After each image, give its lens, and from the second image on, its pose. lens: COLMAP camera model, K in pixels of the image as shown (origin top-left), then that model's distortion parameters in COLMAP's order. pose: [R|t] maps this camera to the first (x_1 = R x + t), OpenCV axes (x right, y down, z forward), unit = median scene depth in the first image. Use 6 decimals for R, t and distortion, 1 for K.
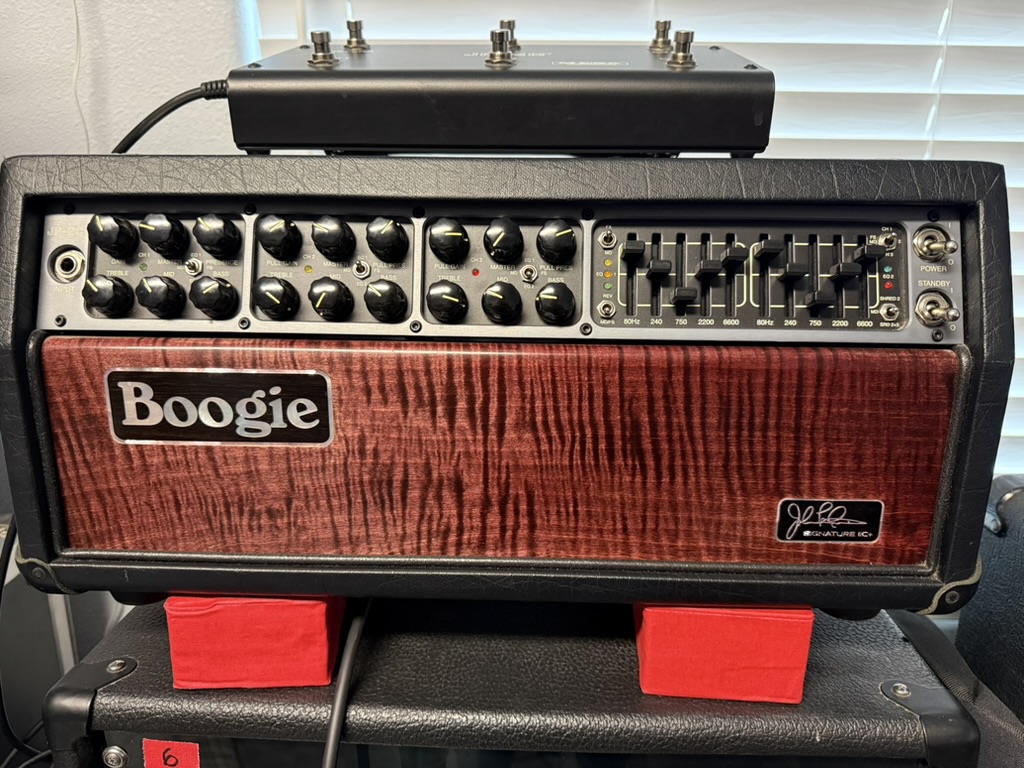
lens RADIAL K [[715.0, 0, 510.3], [0, 715.0, 383.3], [0, 0, 1]] dist [-0.012575, -0.007657]
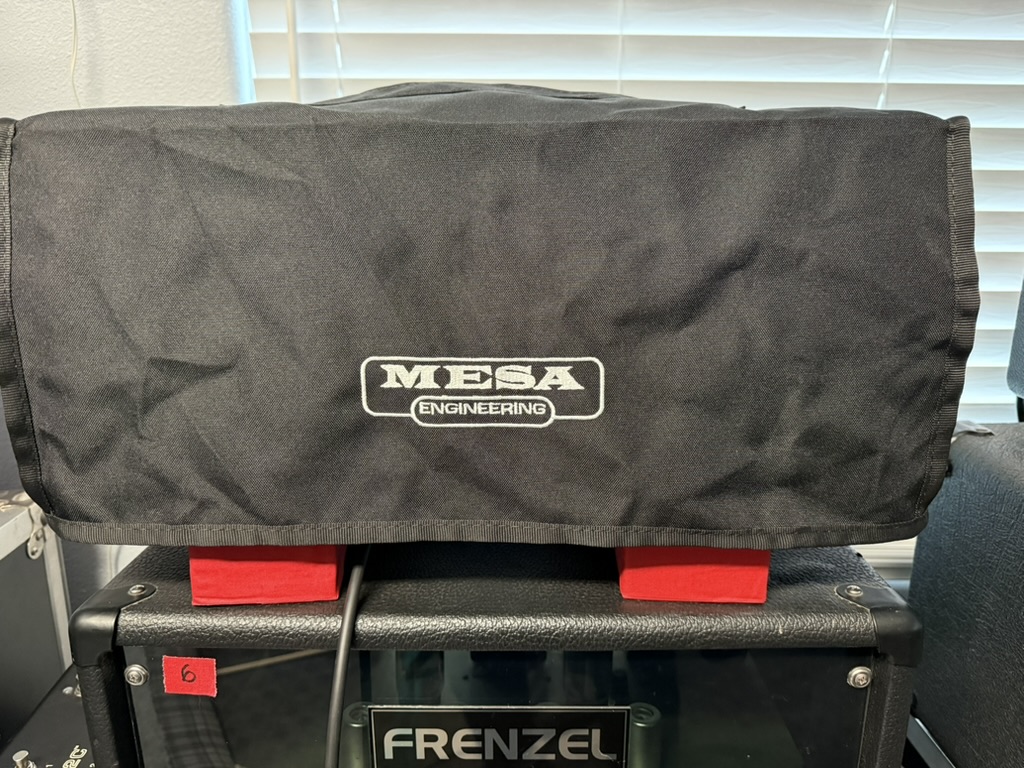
lens RADIAL K [[715.0, 0, 513.3], [0, 715.0, 384.1], [0, 0, 1]] dist [-0.012575, -0.007657]
pose [[0.999248, -0.016011, 0.035314, -0.018829], [0.016637, 0.999708, -0.017504, 0.120078], [-0.035023, 0.018078, 0.999223, -0.107098]]
